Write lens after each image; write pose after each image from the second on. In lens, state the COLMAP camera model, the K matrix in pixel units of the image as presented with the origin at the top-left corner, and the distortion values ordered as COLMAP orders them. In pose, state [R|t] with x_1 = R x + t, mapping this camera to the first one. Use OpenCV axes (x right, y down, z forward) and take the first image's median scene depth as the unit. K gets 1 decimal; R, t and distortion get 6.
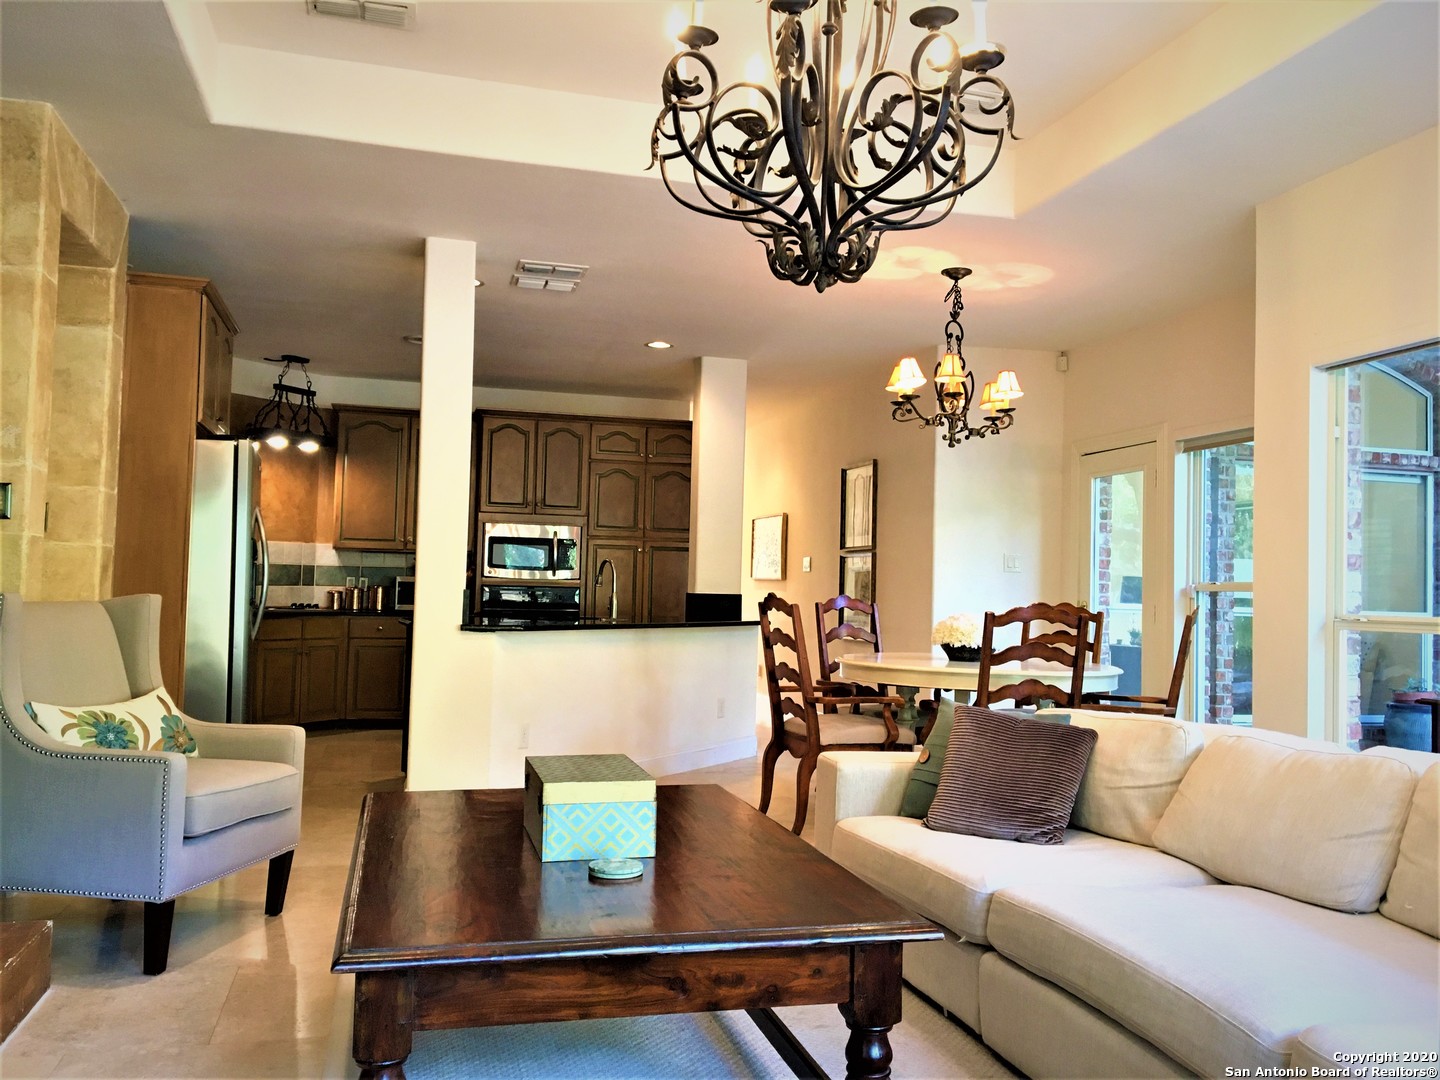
lens RADIAL K [[1210.0, 0, 720.9], [0, 1210.0, 541.3], [0, 0, 1]] dist [0.003525, -0.027448]
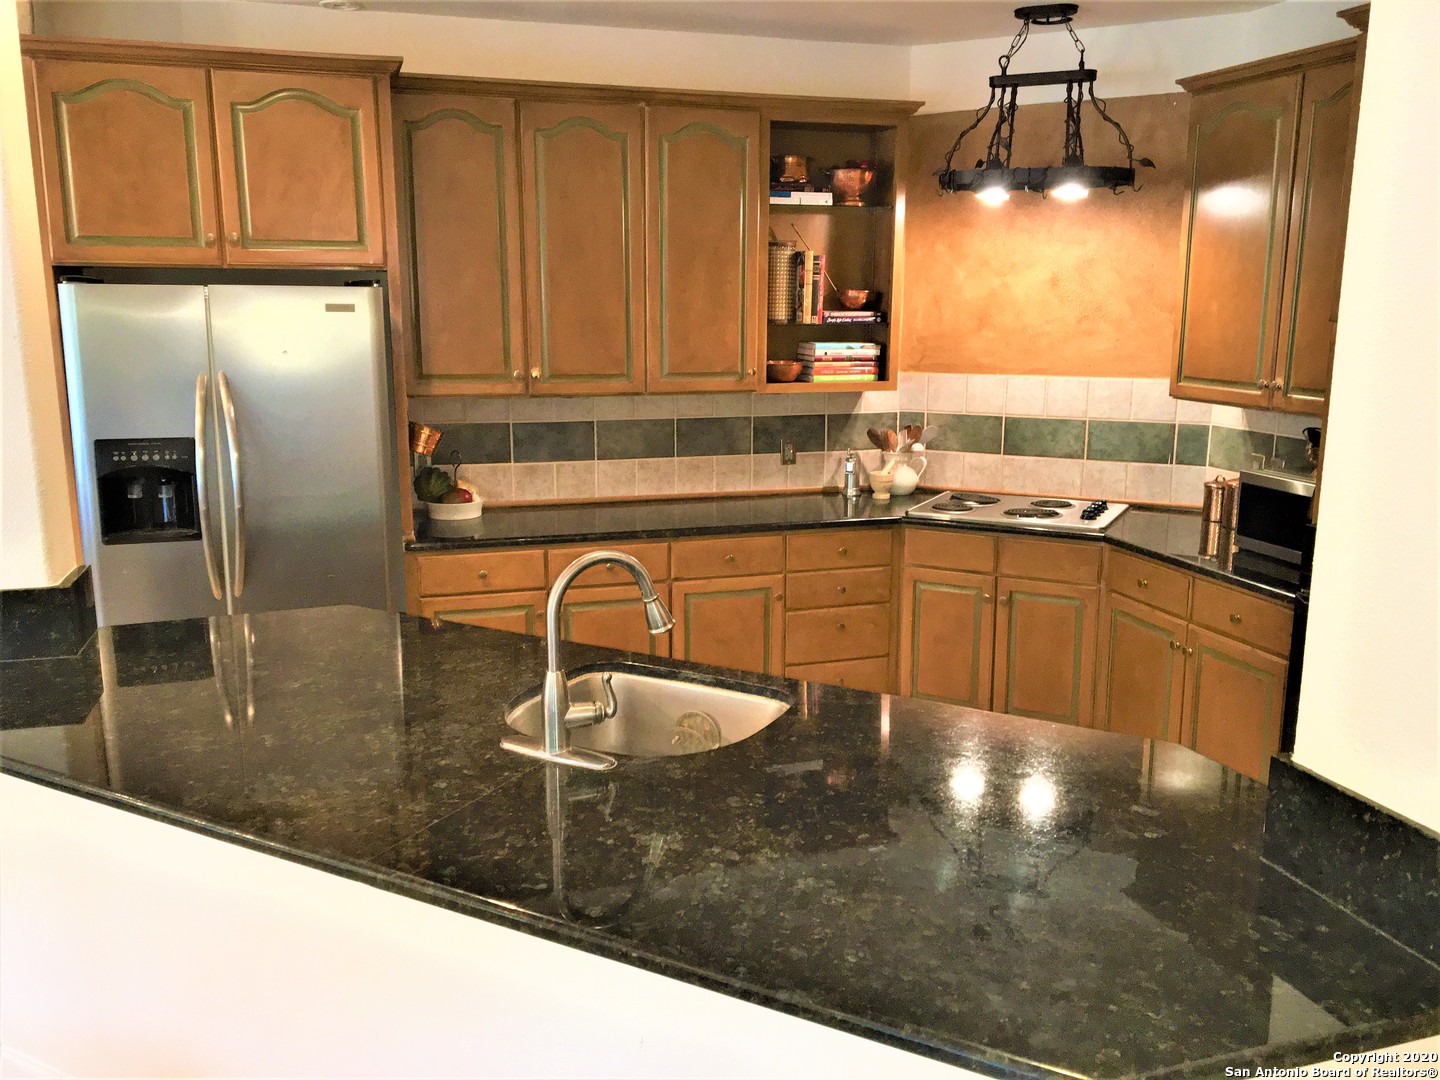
lens RADIAL K [[1210.0, 0, 720.3], [0, 1210.0, 533.7], [0, 0, 1]] dist [0.003525, -0.027448]
pose [[0.056125, 0.175631, -0.982855, 0.156077], [0.039630, 0.983239, 0.177962, -0.034600], [0.997637, -0.048939, 0.048224, 0.826521]]
